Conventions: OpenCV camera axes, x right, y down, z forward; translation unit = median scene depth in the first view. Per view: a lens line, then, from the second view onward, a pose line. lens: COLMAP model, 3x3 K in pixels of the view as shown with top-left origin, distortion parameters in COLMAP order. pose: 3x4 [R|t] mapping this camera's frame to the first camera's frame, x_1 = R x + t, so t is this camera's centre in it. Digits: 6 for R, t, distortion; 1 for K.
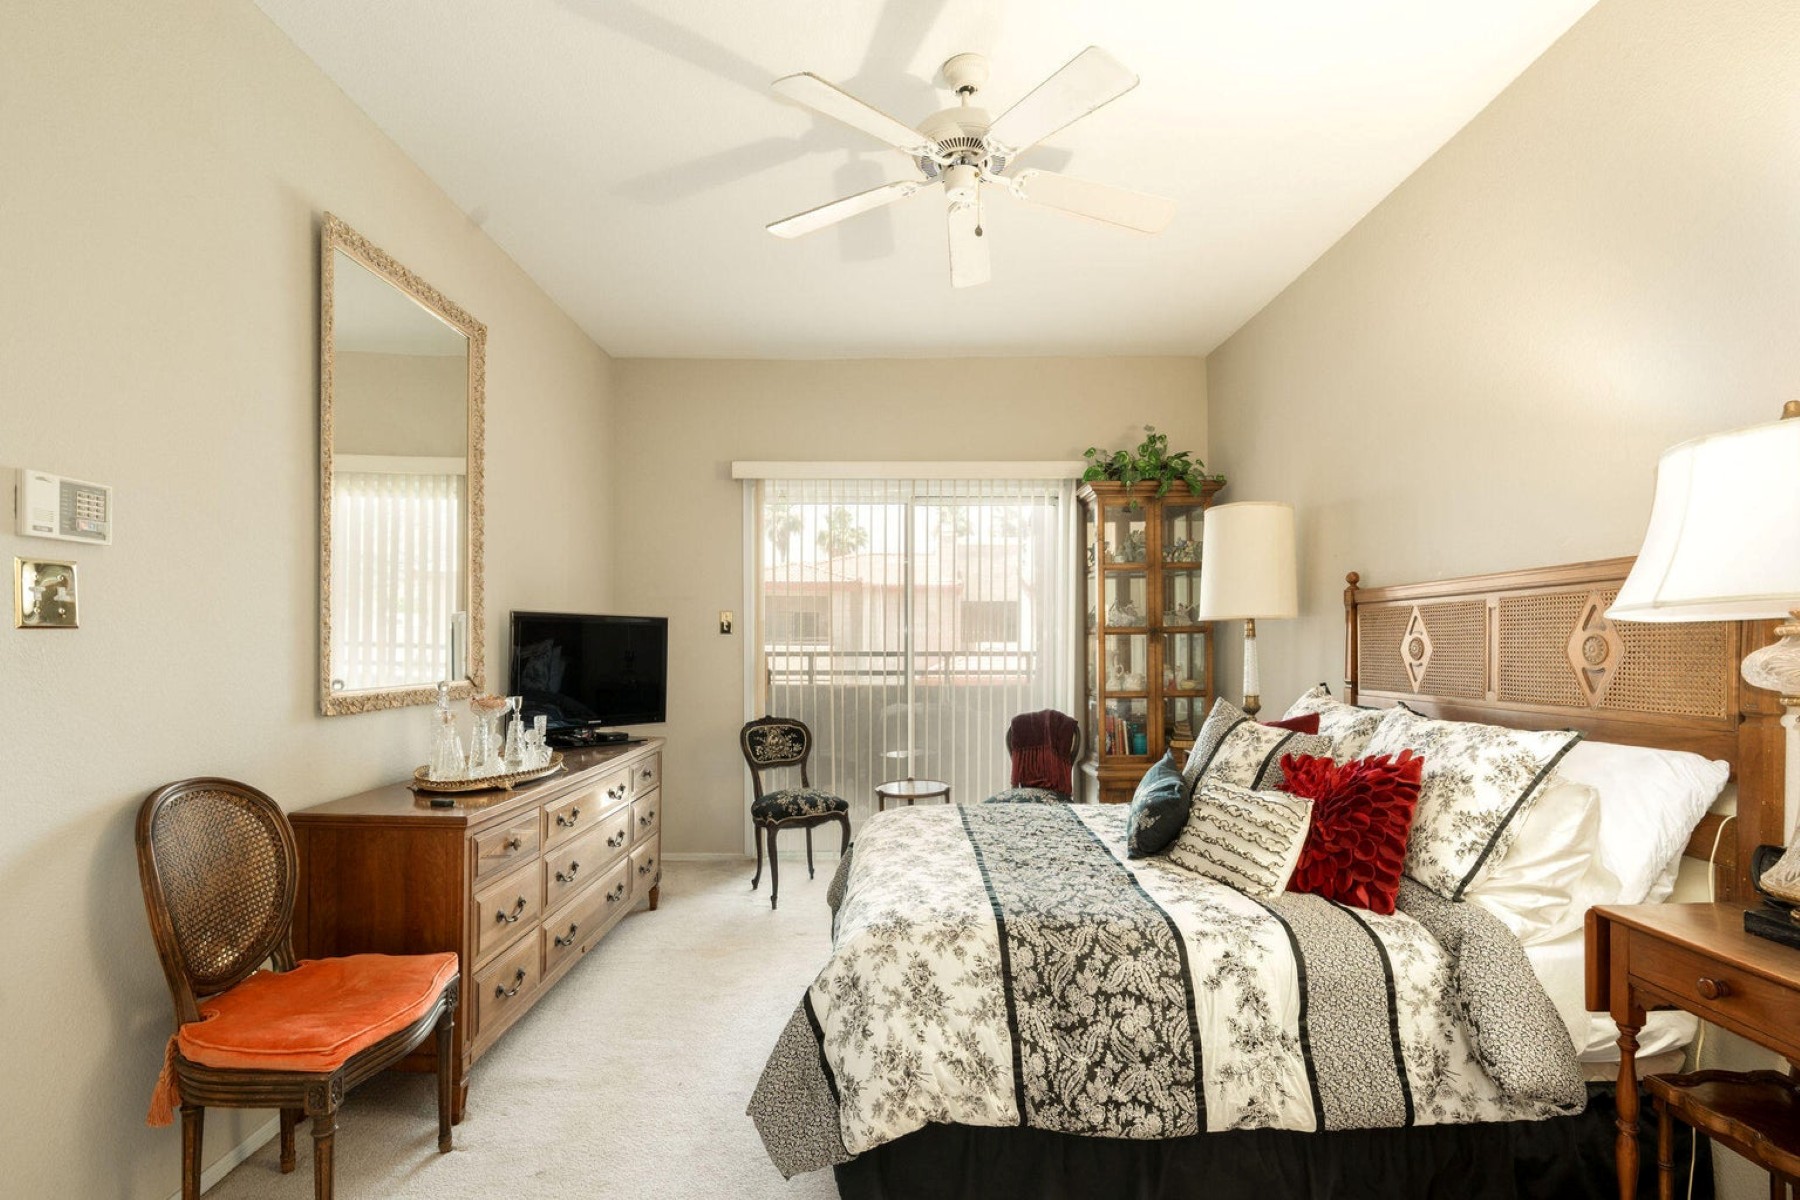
lens RADIAL K [[820.1, 0, 900.3], [0, 820.1, 638.4], [0, 0, 1]] dist [-0.005064, 0.005523]
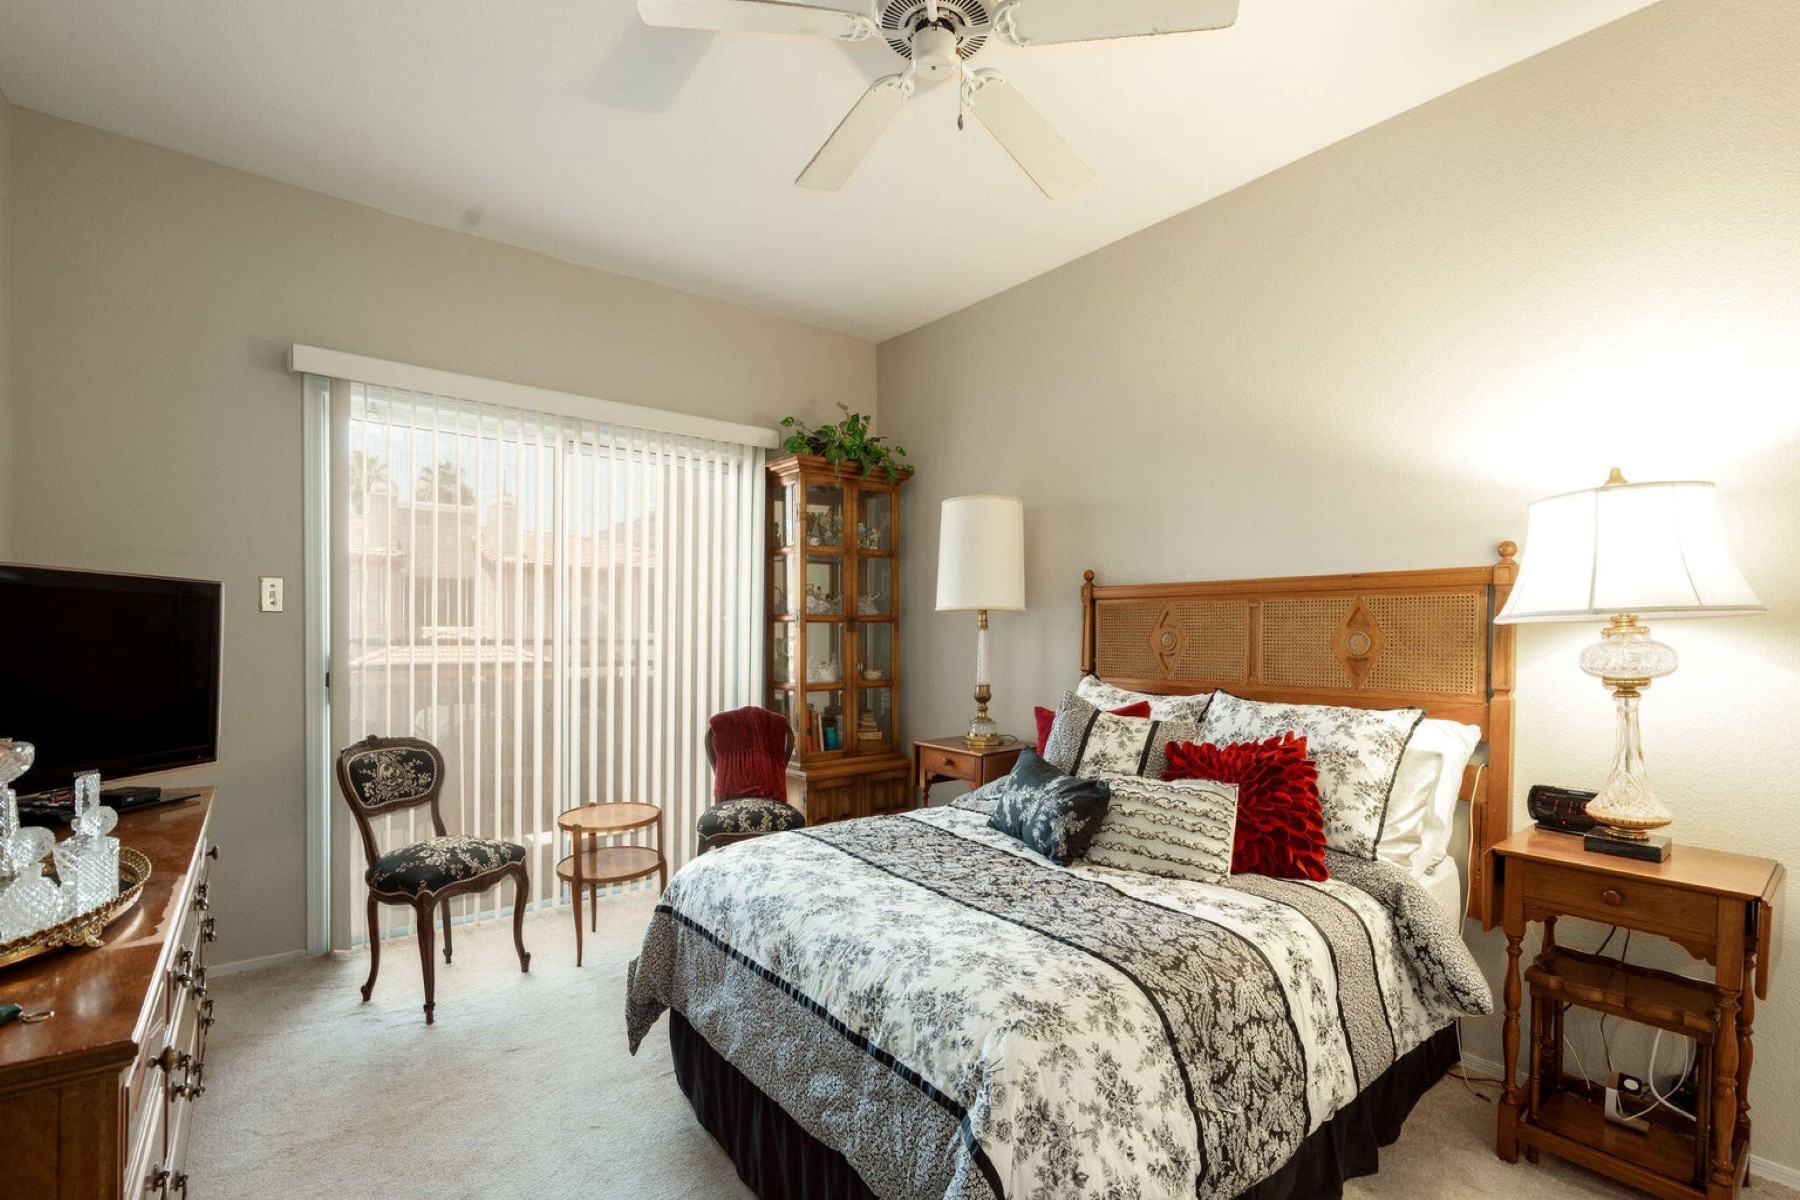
lens RADIAL K [[820.1, 0, 900.3], [0, 820.1, 638.4], [0, 0, 1]] dist [-0.005064, 0.005523]
pose [[0.786208, 0.003031, 0.617954, -0.534809], [-0.013503, 0.999833, 0.012276, 0.000792], [-0.617814, -0.017996, 0.786118, 0.472748]]
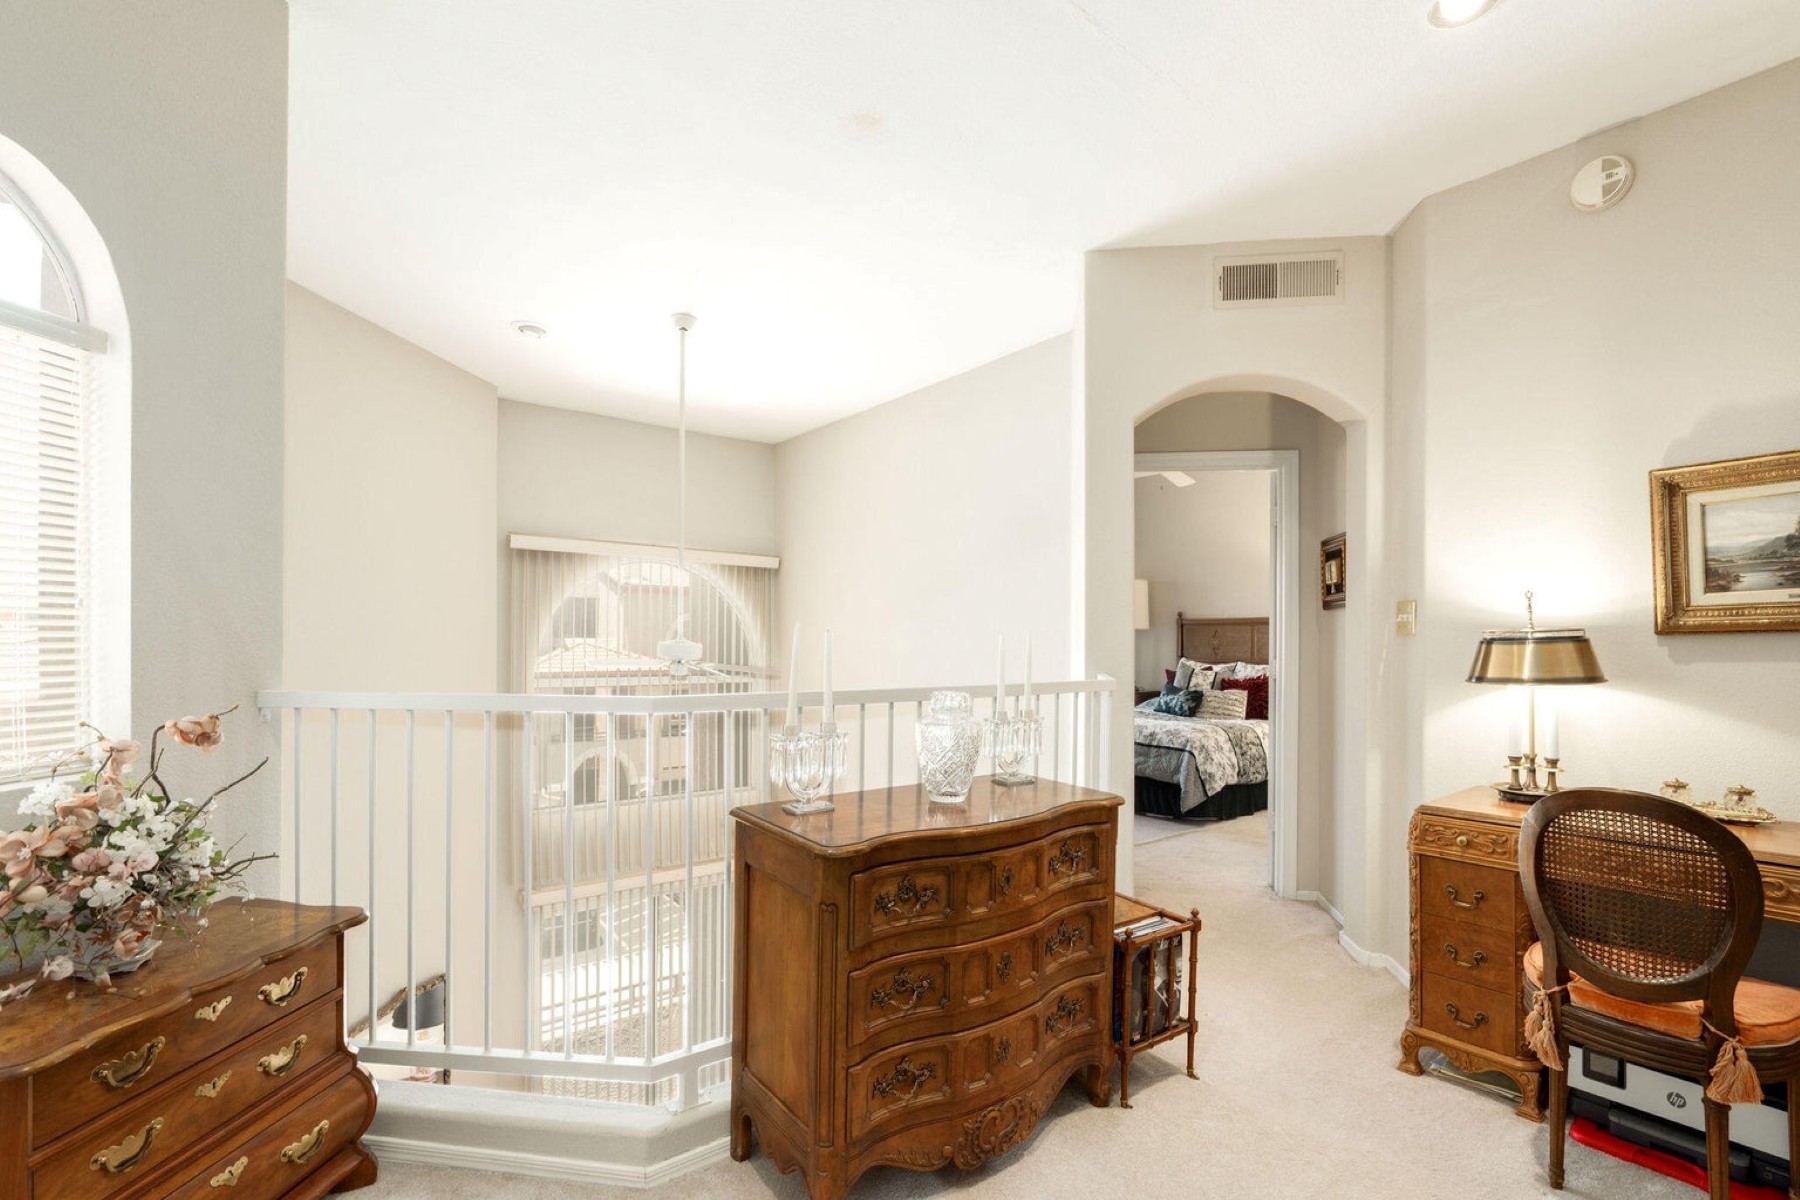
lens RADIAL K [[820.1, 0, 900.3], [0, 820.1, 638.4], [0, 0, 1]] dist [-0.005064, 0.005523]
pose [[0.792951, 0.003182, 0.609277, -2.626687], [-0.001756, 0.999994, -0.002937, 0.012165], [-0.609283, 0.001259, 0.792952, -0.718680]]
